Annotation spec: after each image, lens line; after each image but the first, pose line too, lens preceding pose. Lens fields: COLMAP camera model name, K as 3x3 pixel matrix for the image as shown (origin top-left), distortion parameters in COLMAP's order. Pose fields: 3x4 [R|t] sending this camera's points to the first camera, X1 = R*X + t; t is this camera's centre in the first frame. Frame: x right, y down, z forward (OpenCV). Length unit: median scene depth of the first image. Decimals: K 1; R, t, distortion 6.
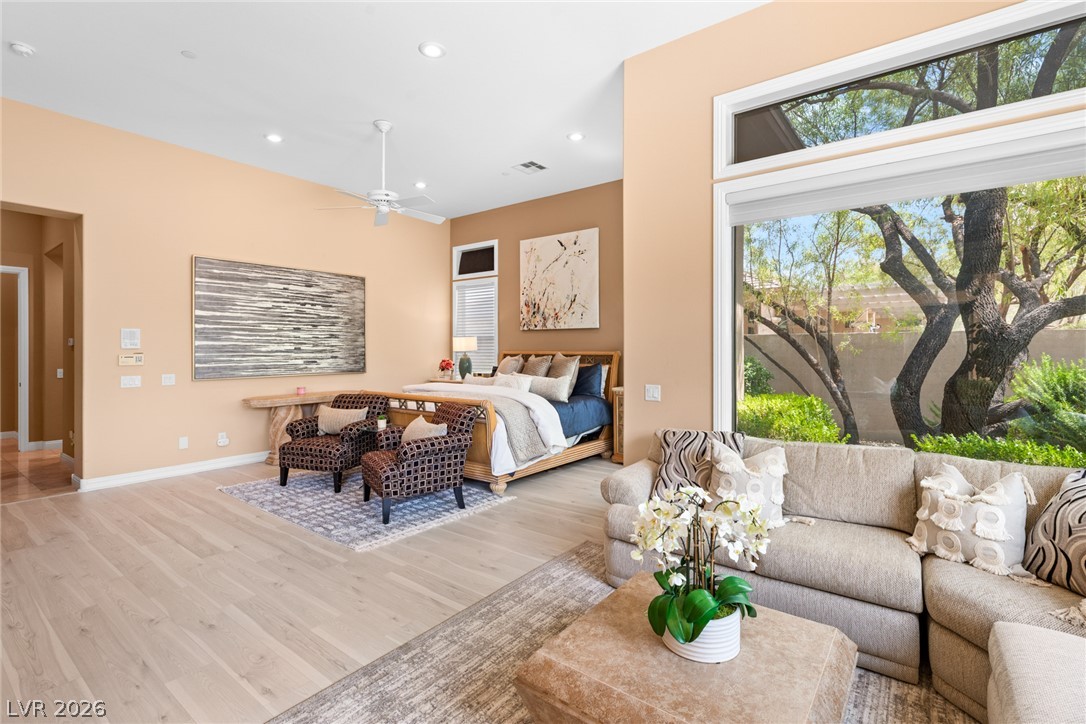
lens RADIAL K [[490.8, 0, 537.6], [0, 490.8, 355.7], [0, 0, 1]] dist [0.001652, 0.000120]
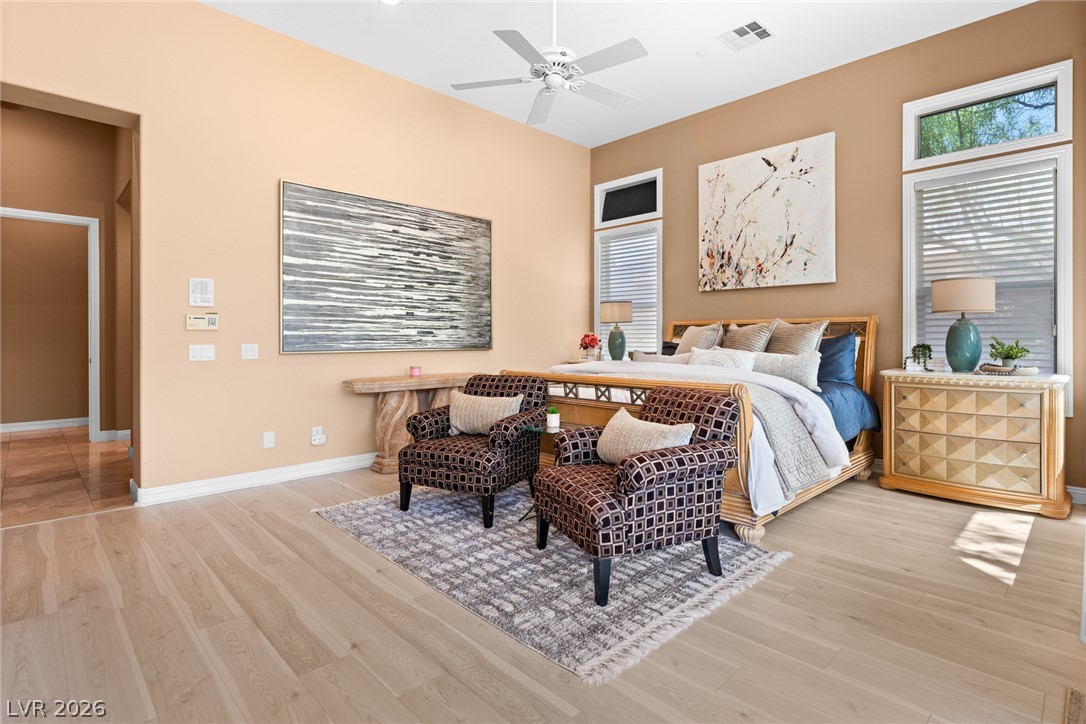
lens RADIAL K [[540.7, 0, 542.4], [0, 540.7, 346.6], [0, 0, 1]] dist [-0.006950, -0.000334]
pose [[0.987294, 0.001734, -0.158895, -0.208788], [-0.001207, 0.999993, 0.003414, 0.039413], [0.158900, -0.003179, 0.987290, 0.296748]]
